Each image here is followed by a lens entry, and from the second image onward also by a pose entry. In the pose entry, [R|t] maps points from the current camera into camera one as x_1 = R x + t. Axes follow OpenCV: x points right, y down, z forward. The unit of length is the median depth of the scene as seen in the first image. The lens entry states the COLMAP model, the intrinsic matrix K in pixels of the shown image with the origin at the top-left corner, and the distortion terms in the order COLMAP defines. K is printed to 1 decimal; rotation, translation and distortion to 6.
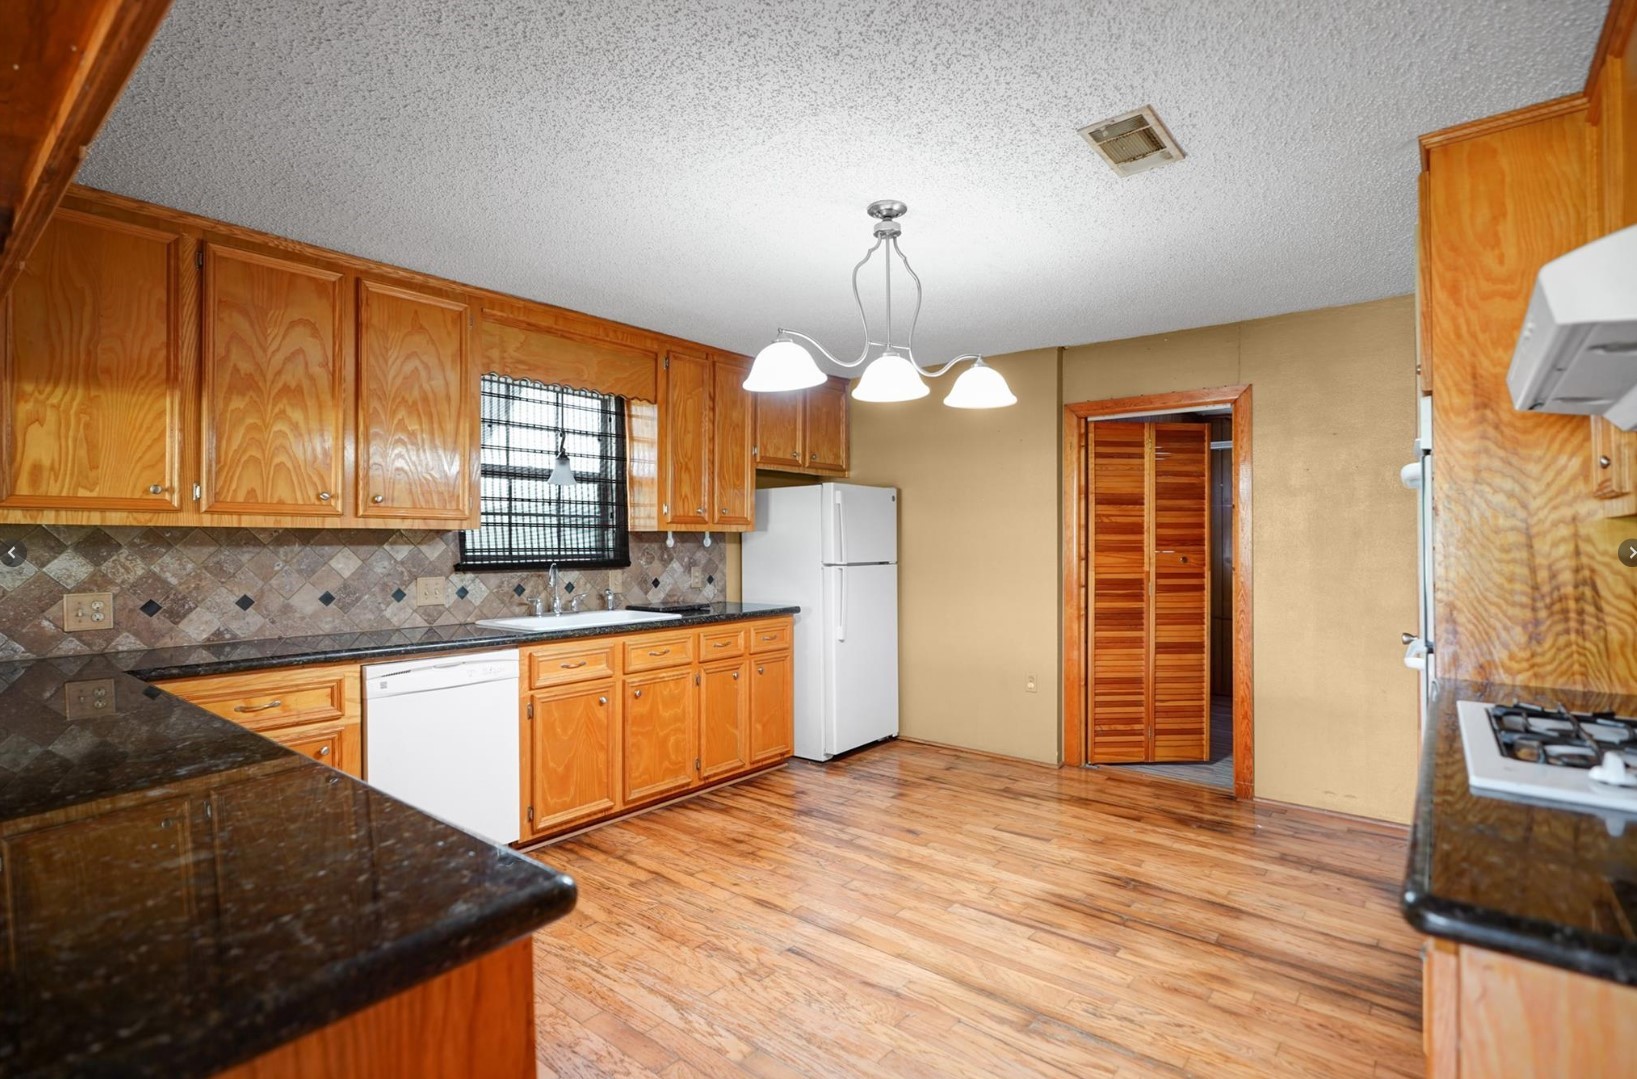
lens RADIAL K [[815.0, 0, 819.4], [0, 815.0, 541.1], [0, 0, 1]] dist [-0.002992, 0.001868]
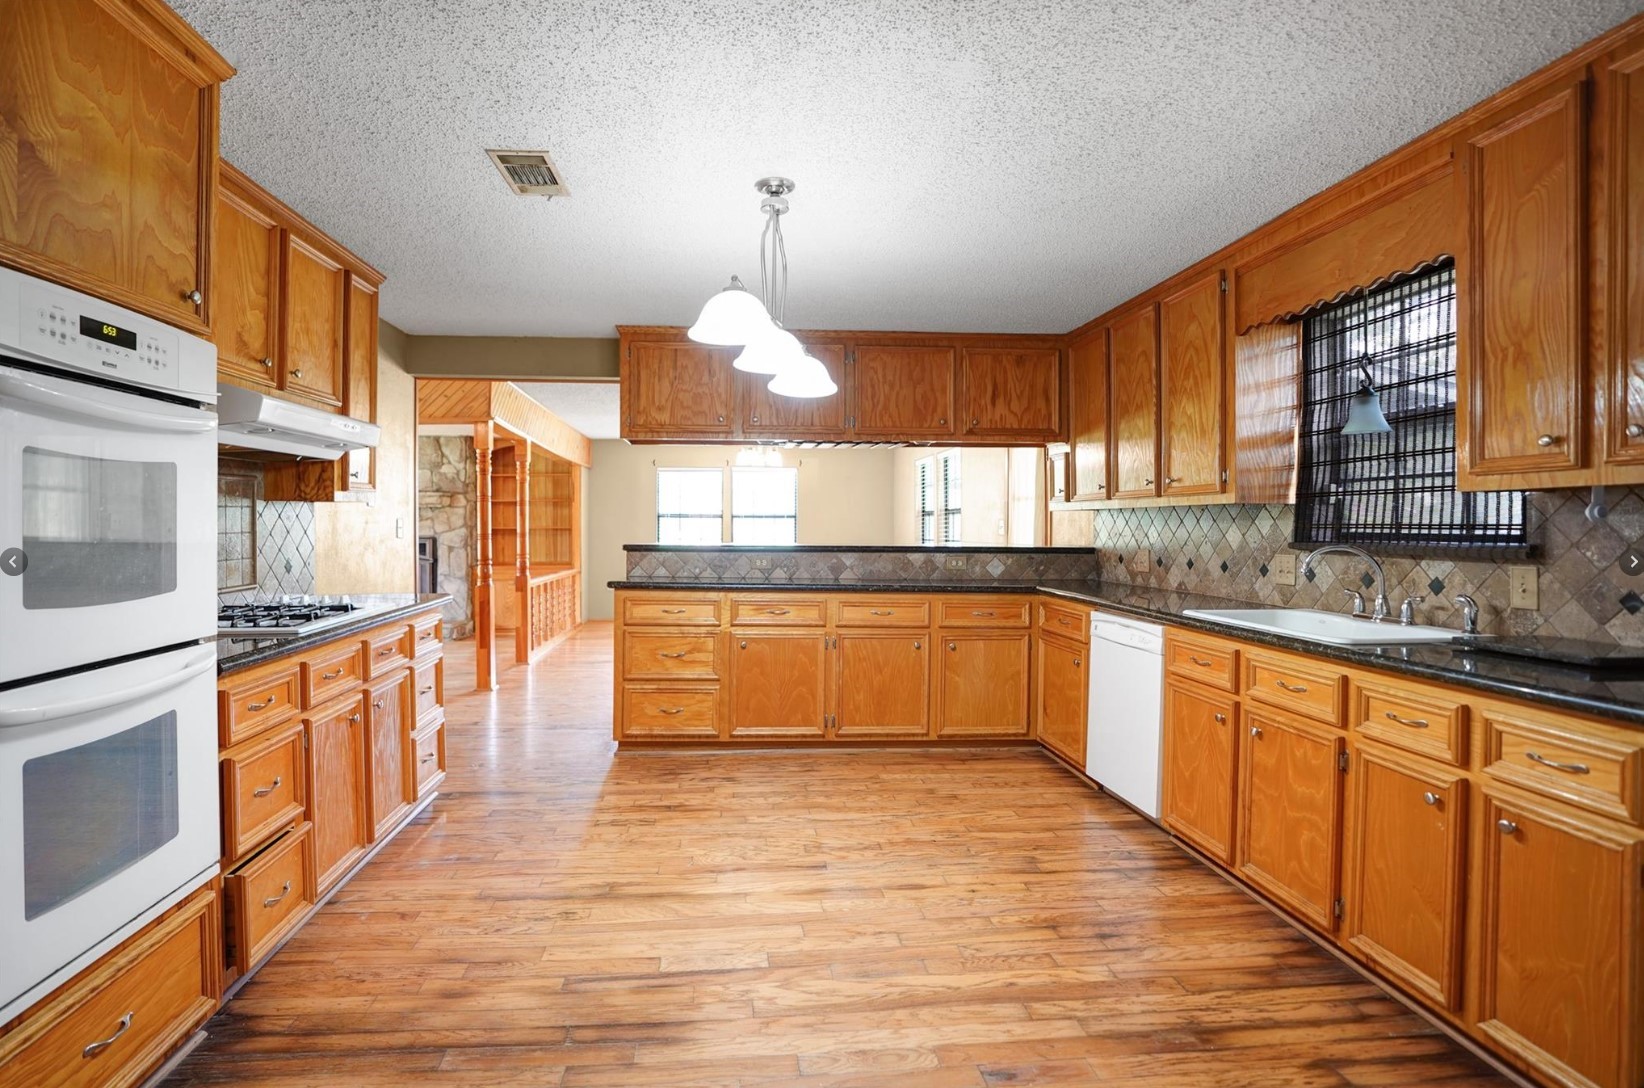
lens RADIAL K [[818.5, 0, 834.3], [0, 818.5, 523.8], [0, 0, 1]] dist [-0.002992, 0.001868]
pose [[-0.698075, 0.004185, -0.716013, 0.691328], [0.007253, 0.999973, -0.001227, 0.007996], [0.715988, -0.006049, -0.698086, 1.595027]]
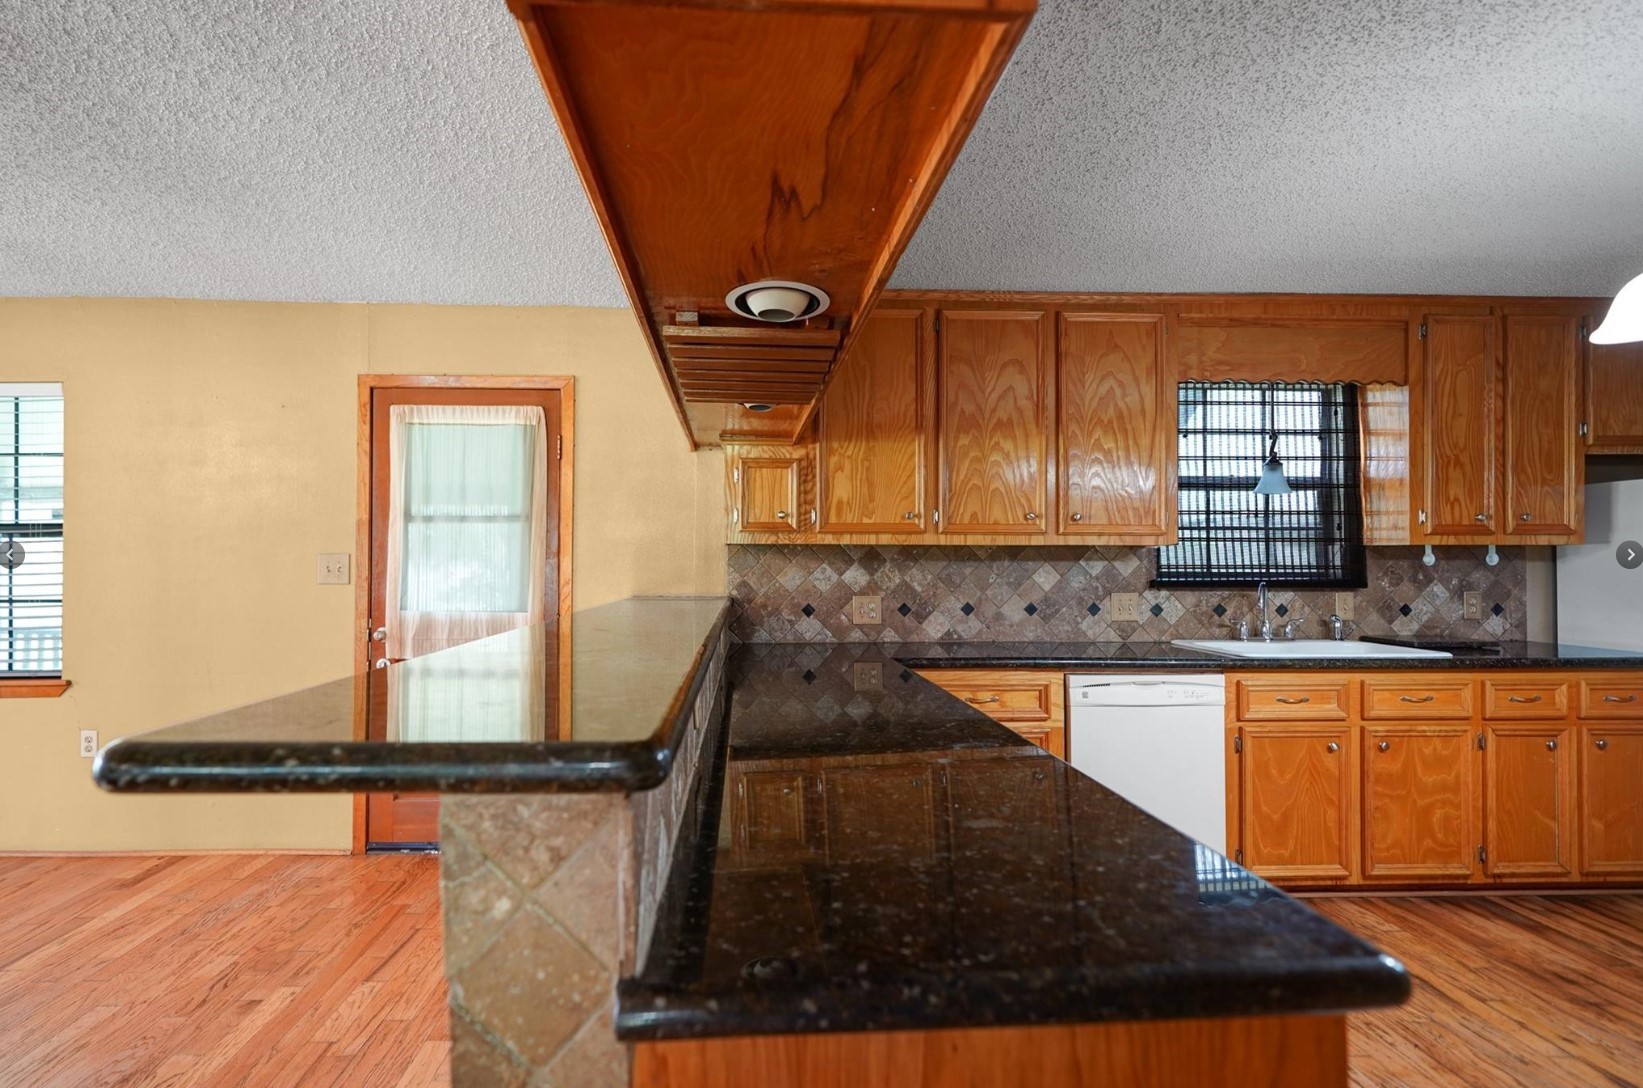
lens RADIAL K [[818.0, 0, 750.0], [0, 818.0, 552.3], [0, 0, 1]] dist [-0.002992, 0.001868]
pose [[0.647006, -0.002620, -0.762481, -0.009364], [-0.001770, 0.999986, -0.004938, -0.000168], [0.762483, 0.004545, 0.646992, -0.004779]]
